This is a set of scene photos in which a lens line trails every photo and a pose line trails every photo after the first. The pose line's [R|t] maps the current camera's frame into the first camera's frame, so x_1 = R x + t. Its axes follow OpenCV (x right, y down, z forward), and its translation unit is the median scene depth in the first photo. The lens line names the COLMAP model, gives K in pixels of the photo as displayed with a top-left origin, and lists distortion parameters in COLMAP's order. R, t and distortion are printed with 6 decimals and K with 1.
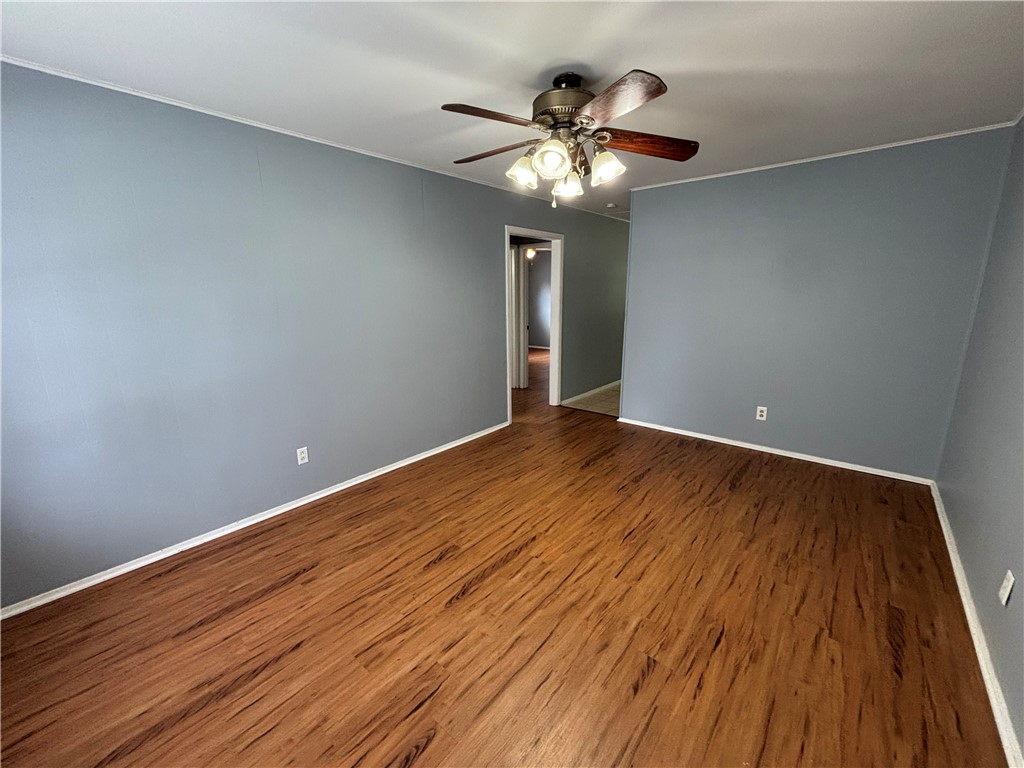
lens RADIAL K [[415.5, 0, 511.1], [0, 415.5, 383.8], [0, 0, 1]] dist [-0.000067, 0.000211]
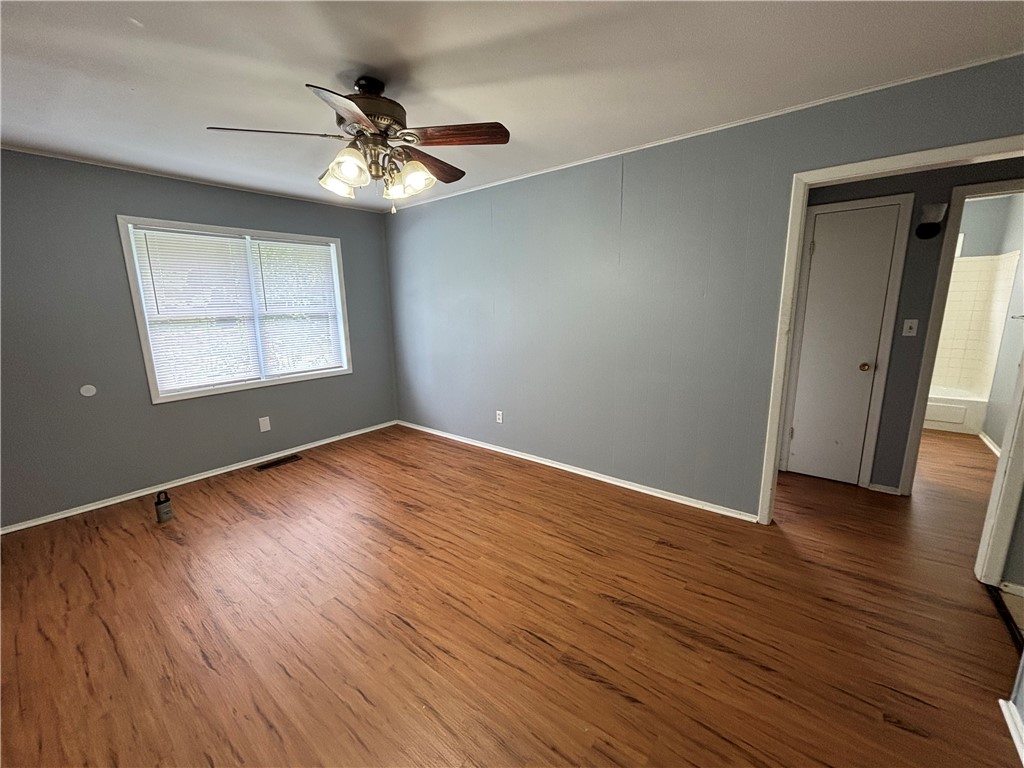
lens RADIAL K [[415.5, 0, 506.0], [0, 415.5, 382.2], [0, 0, 1]] dist [-0.000067, 0.000211]
pose [[0.025220, 0.205033, -0.978430, 0.913303], [-0.205817, 0.958838, 0.195622, -0.233095], [0.978265, 0.196444, 0.066381, 1.020715]]
